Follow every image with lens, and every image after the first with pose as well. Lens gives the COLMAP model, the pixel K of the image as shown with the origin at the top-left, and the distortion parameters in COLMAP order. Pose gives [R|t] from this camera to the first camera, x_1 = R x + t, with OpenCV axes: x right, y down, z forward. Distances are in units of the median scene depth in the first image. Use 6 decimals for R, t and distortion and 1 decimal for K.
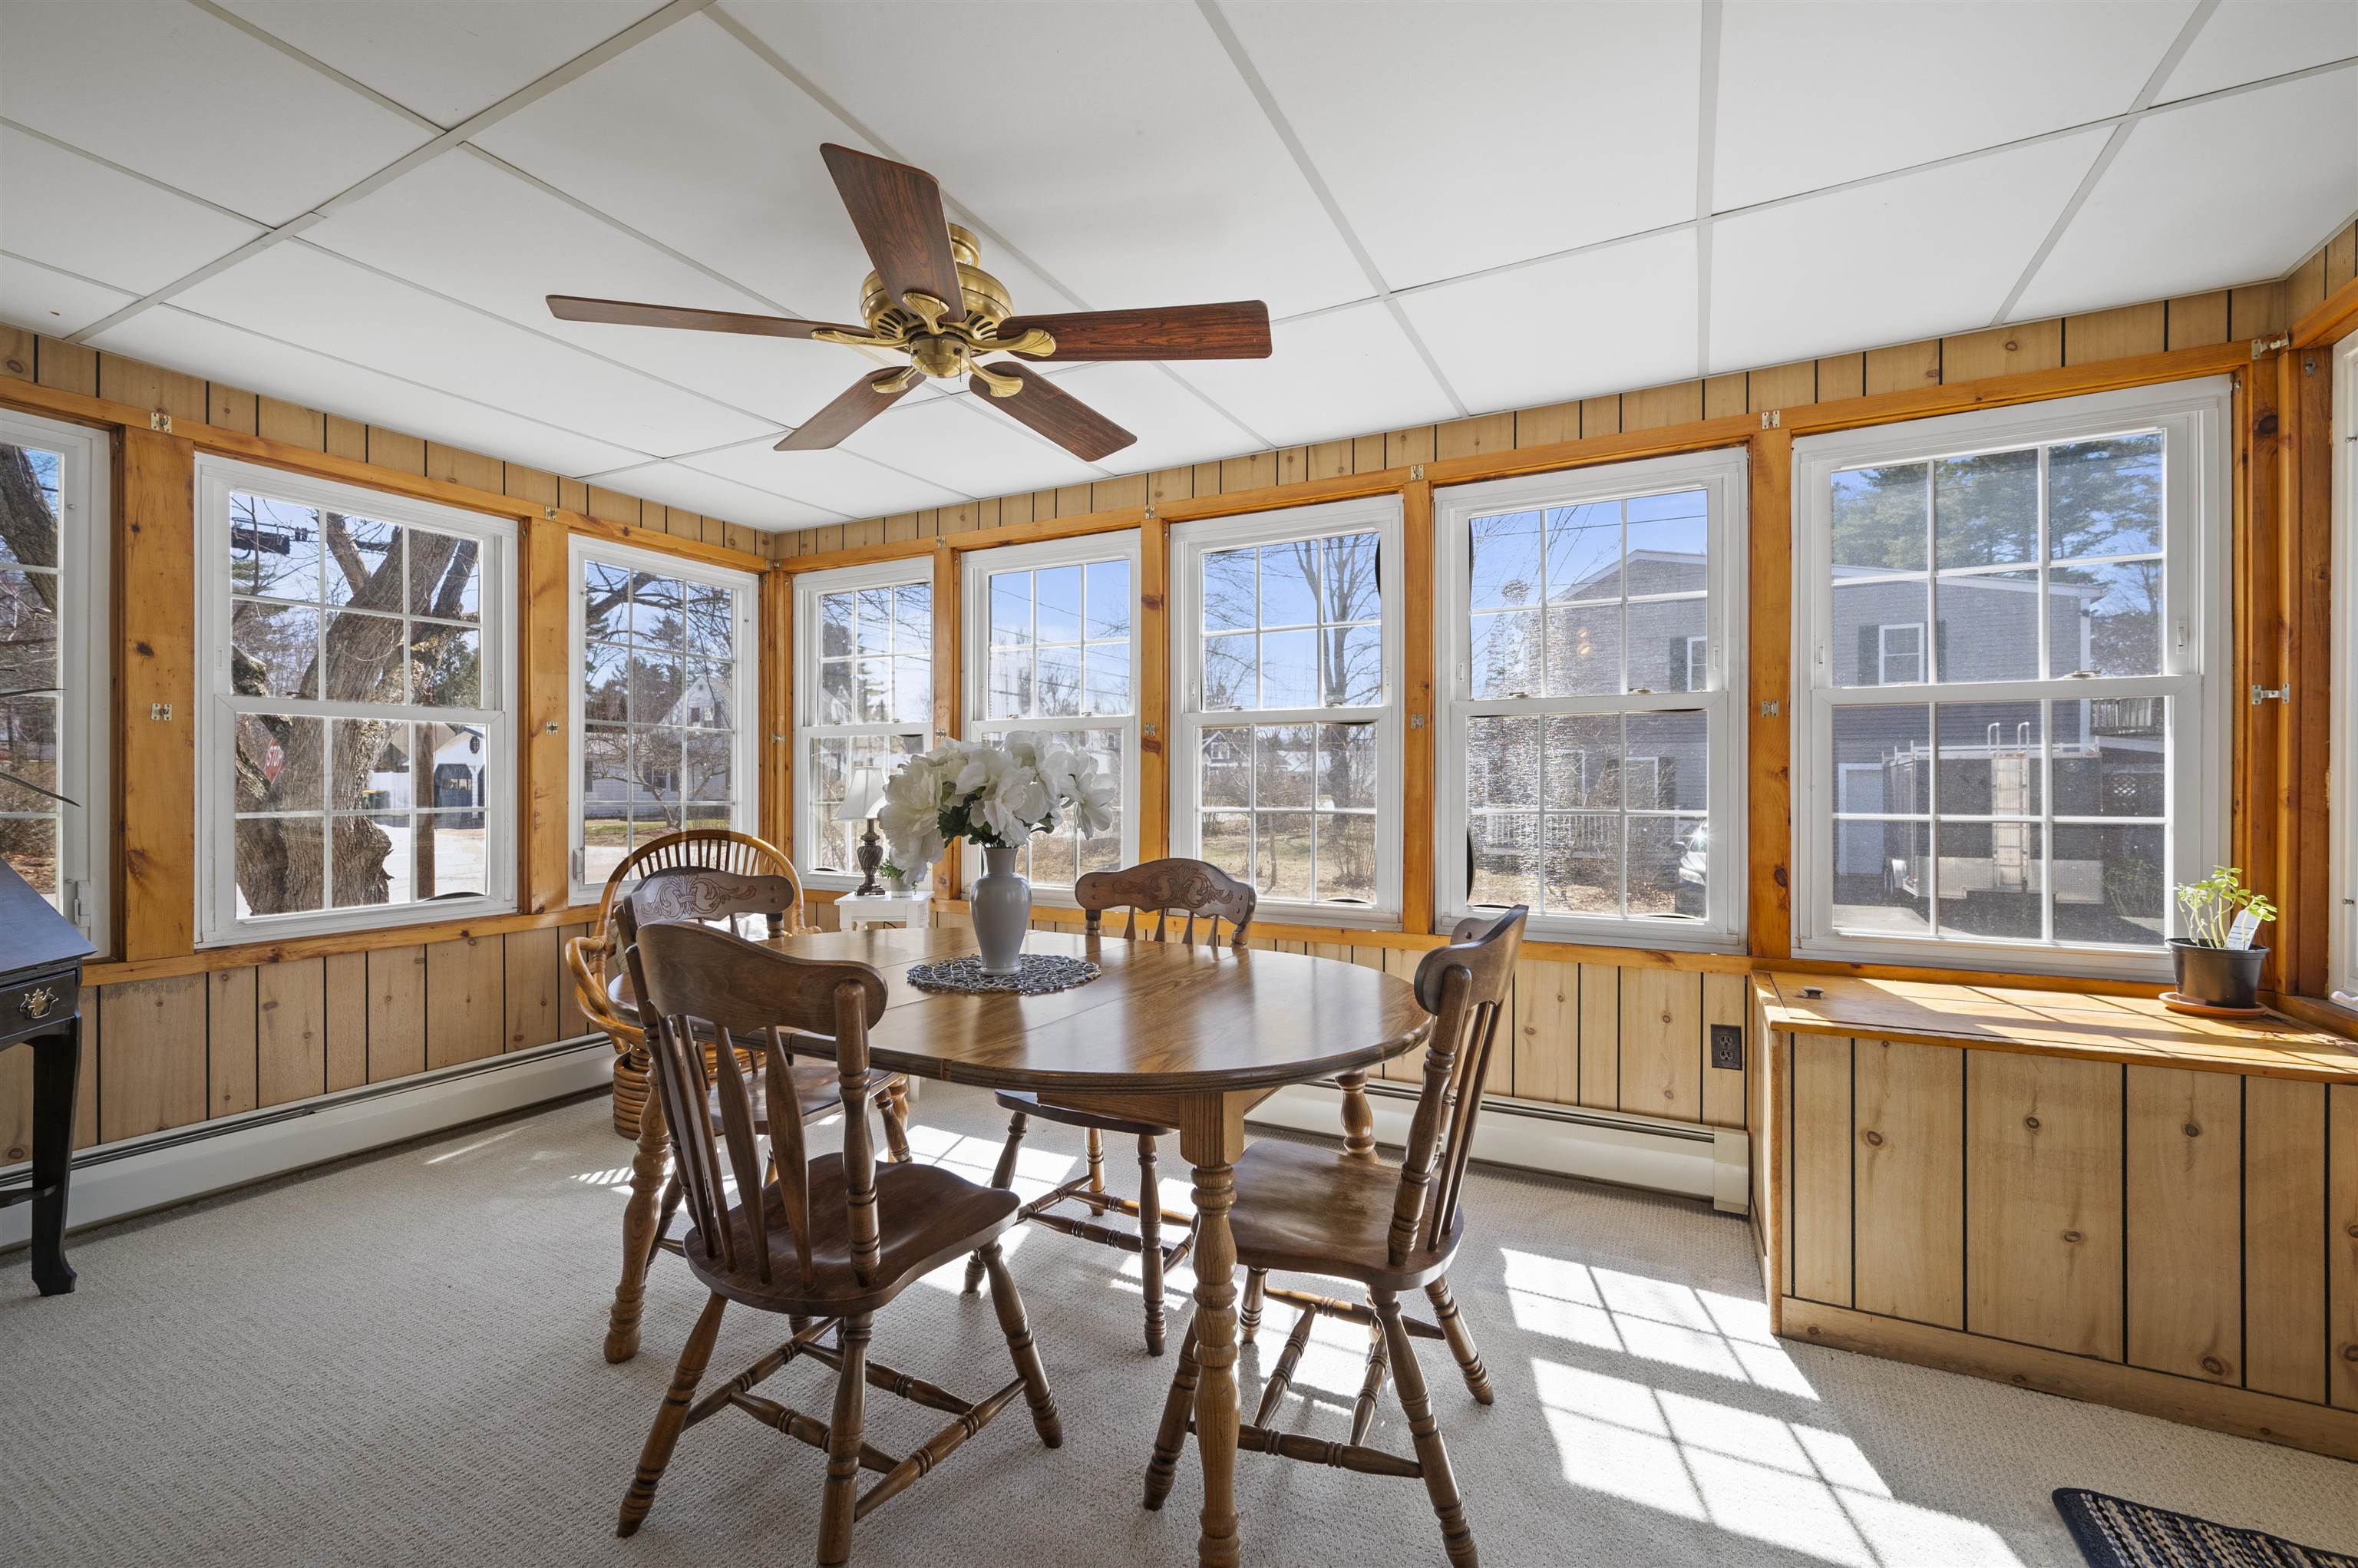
lens RADIAL K [[975.3, 0, 1189.2], [0, 975.3, 791.3], [0, 0, 1]] dist [-0.000203, 0.000796]
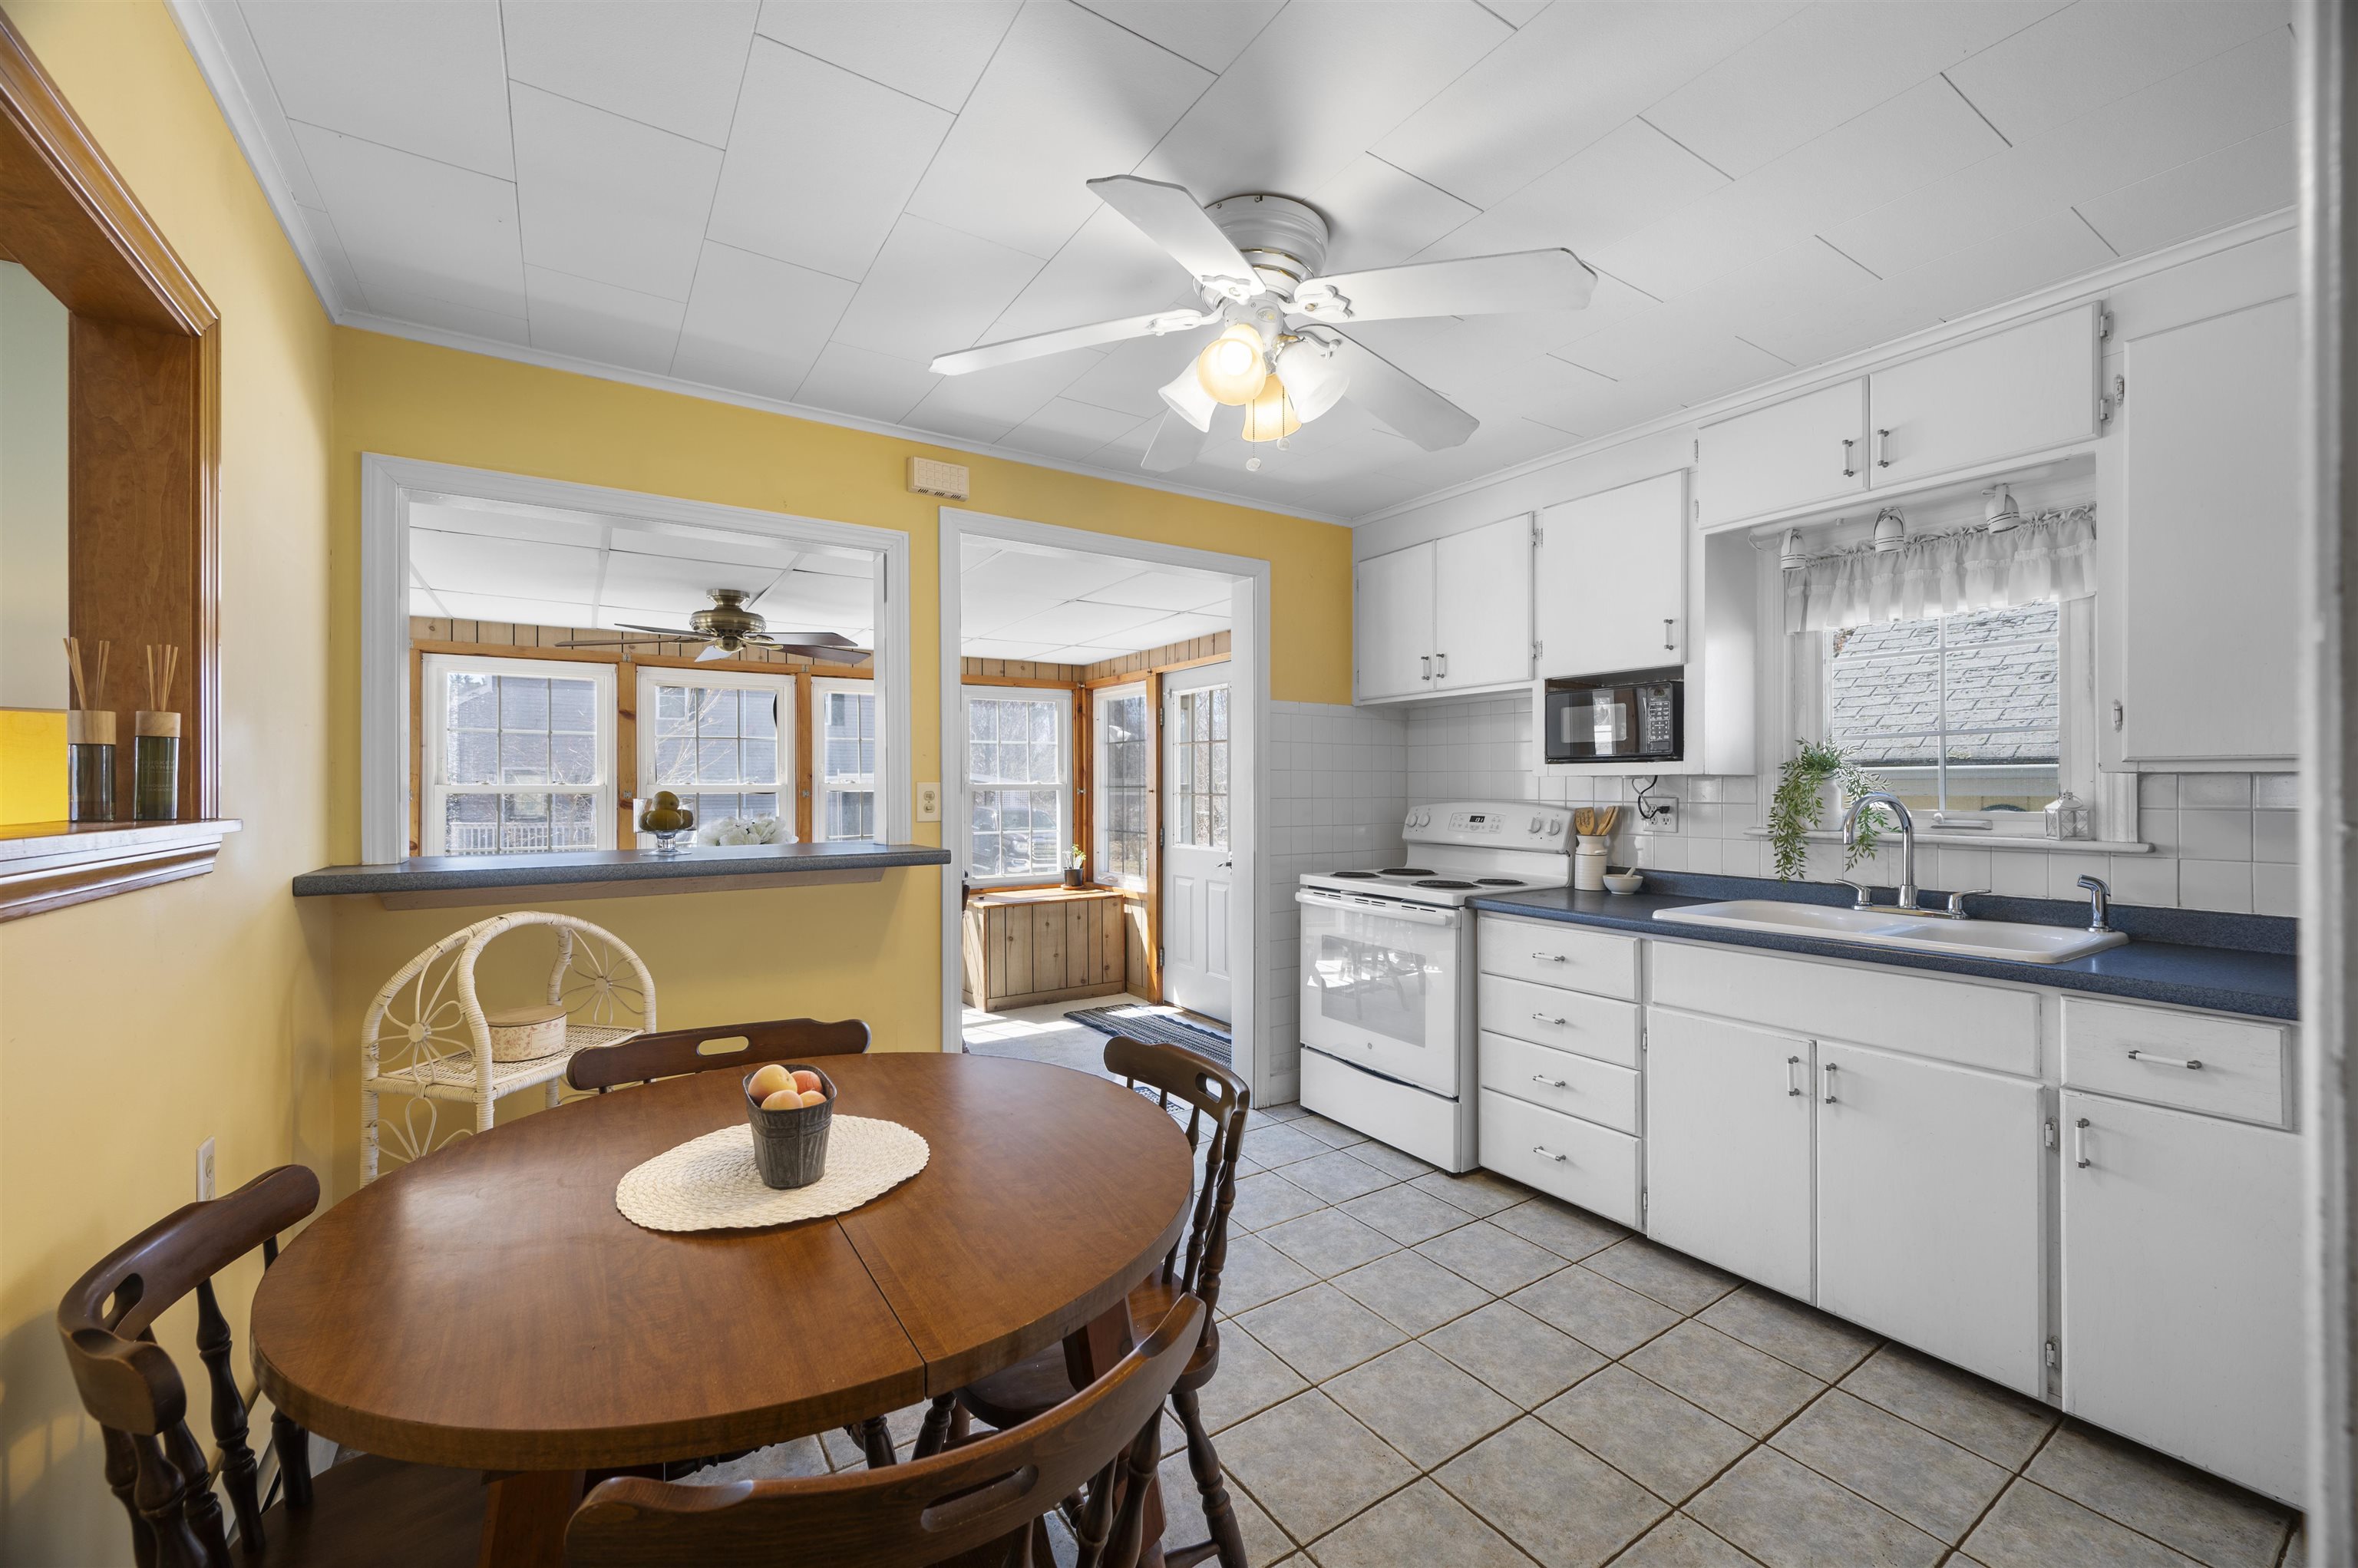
lens RADIAL K [[946.3, 0, 1175.9], [0, 946.3, 803.7], [0, 0, 1]] dist [-0.001654, -0.000690]
pose [[0.496033, -0.011368, 0.868229, -1.524807], [0.004368, 0.999934, 0.010597, -0.090306], [-0.868293, -0.001464, 0.496050, -0.872152]]
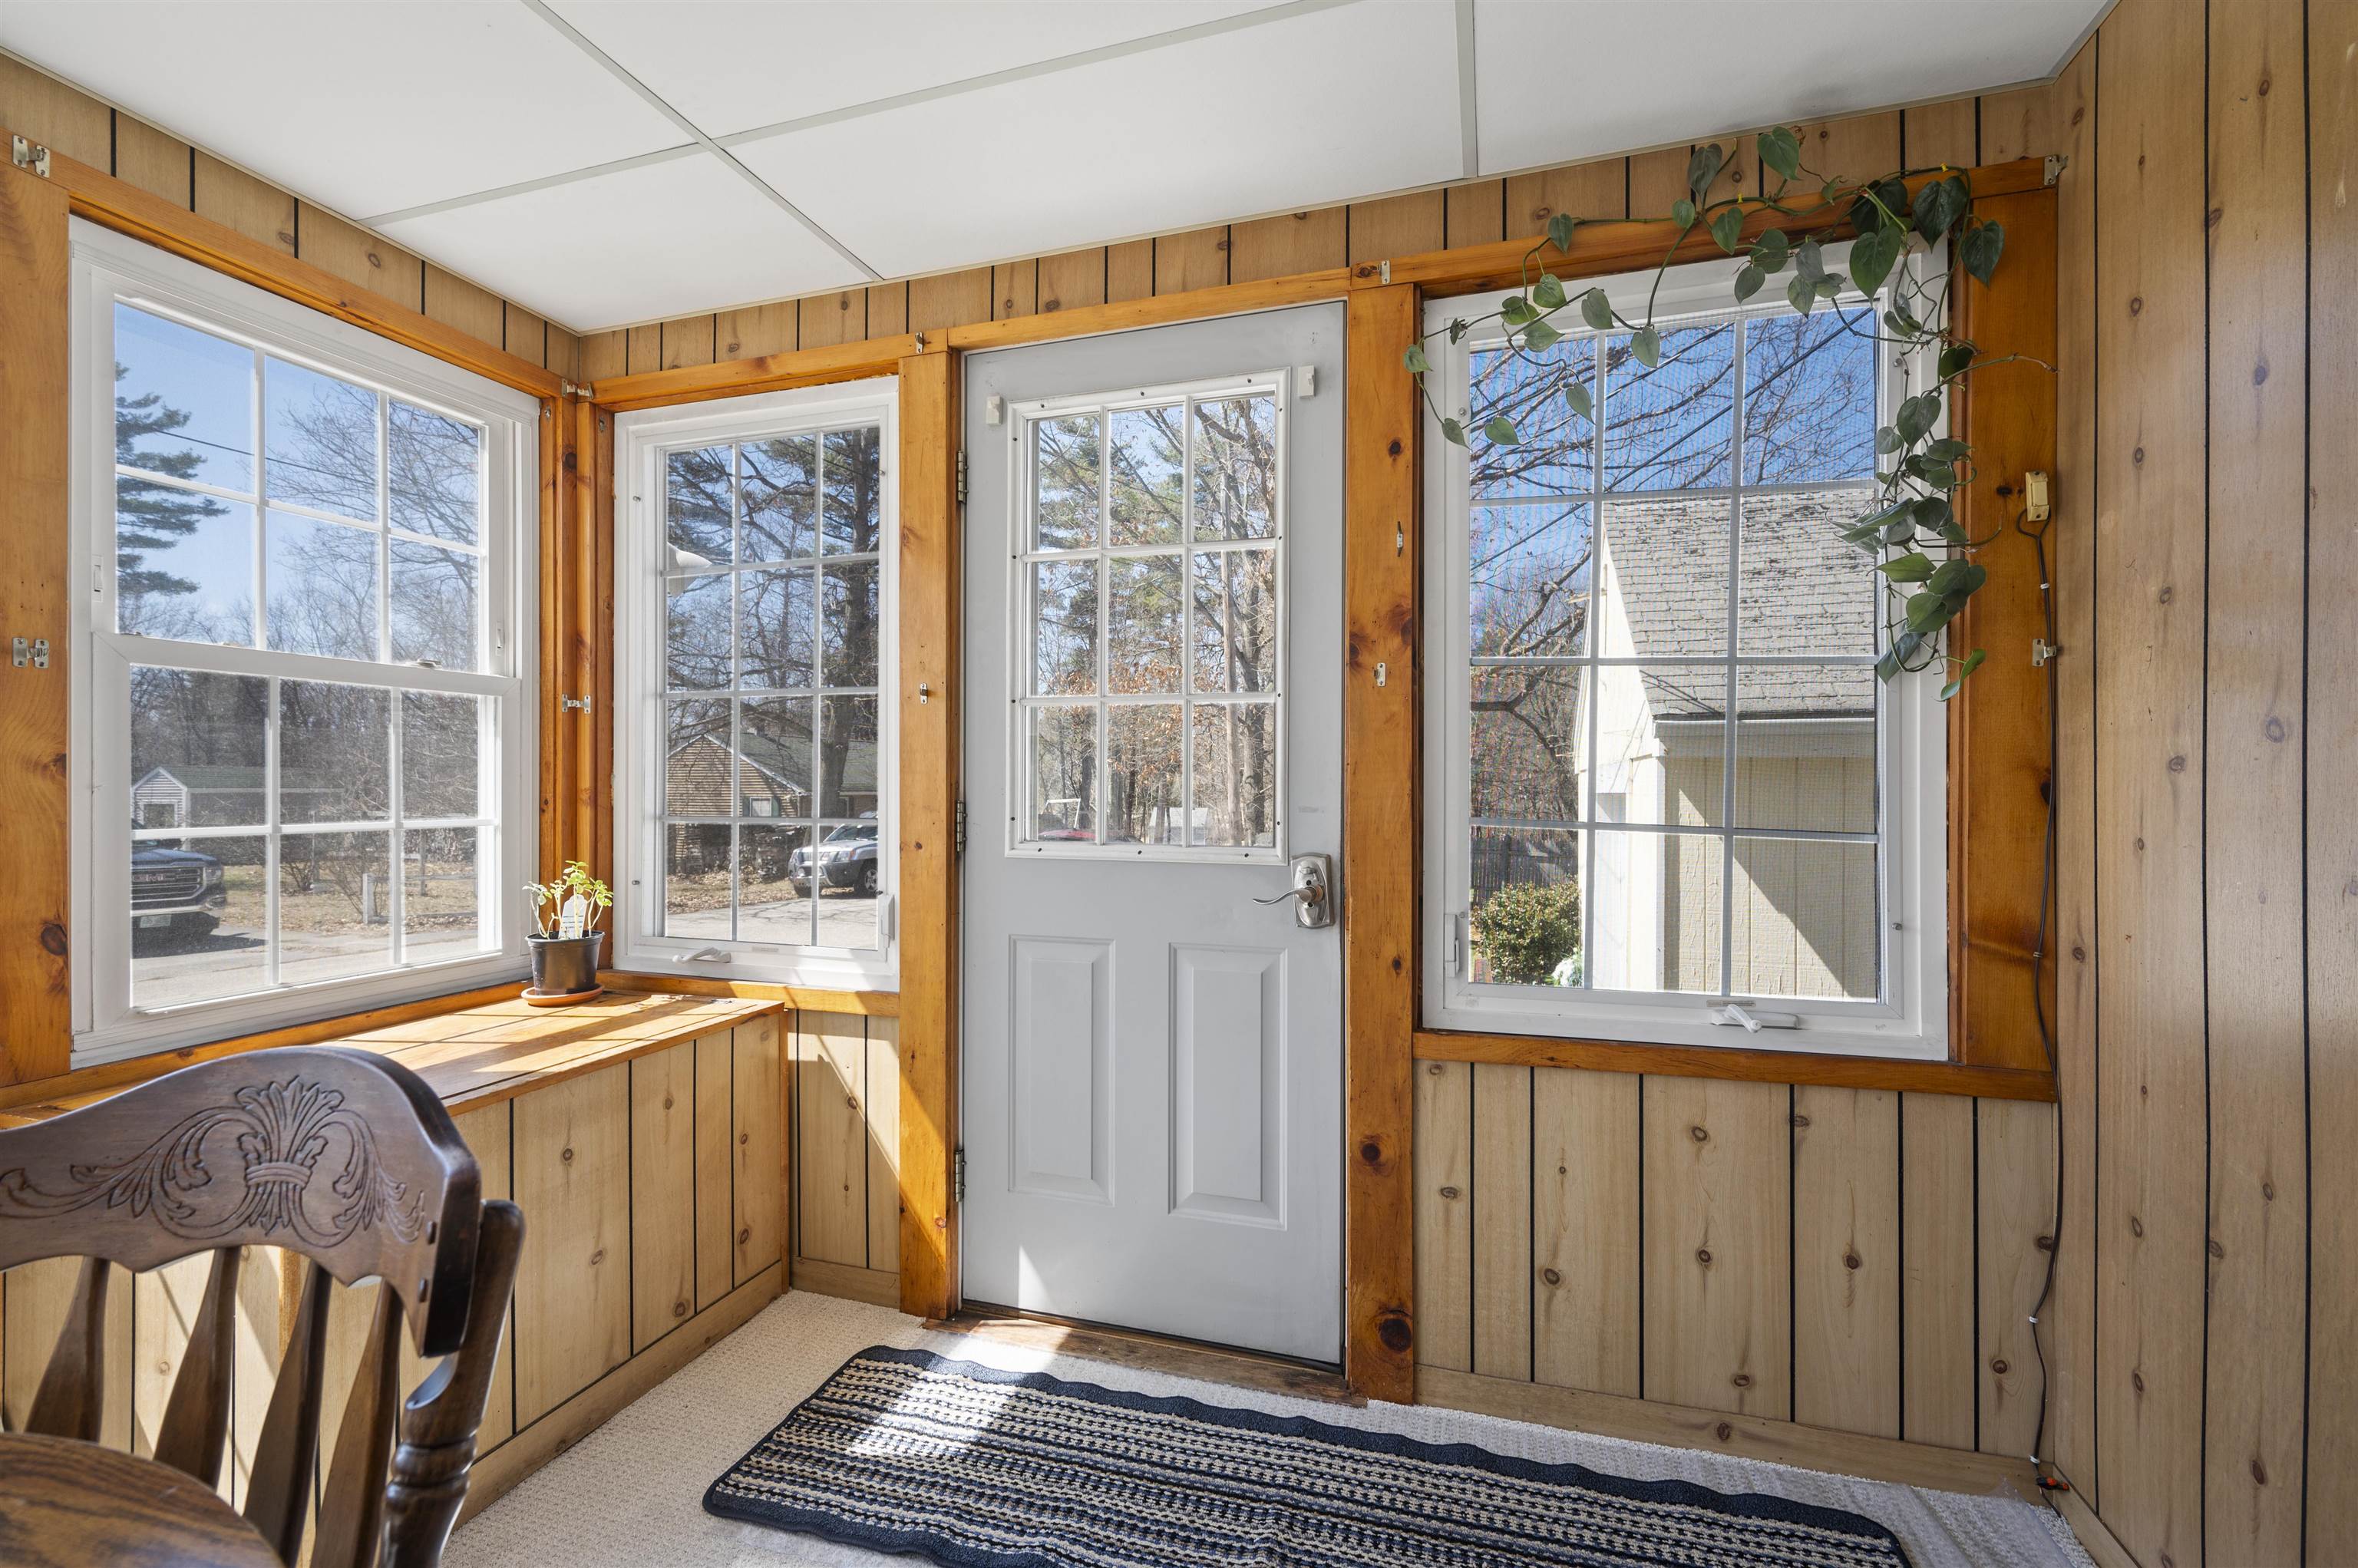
lens RADIAL K [[1021.5, 0, 1168.8], [0, 1021.5, 784.5], [0, 0, 1]] dist [-0.000074, 0.000149]
pose [[-0.178554, 0.003144, 0.983925, -0.156946], [0.007305, 0.999972, -0.001869, -0.000094], [-0.983903, 0.006854, -0.178572, 0.547928]]
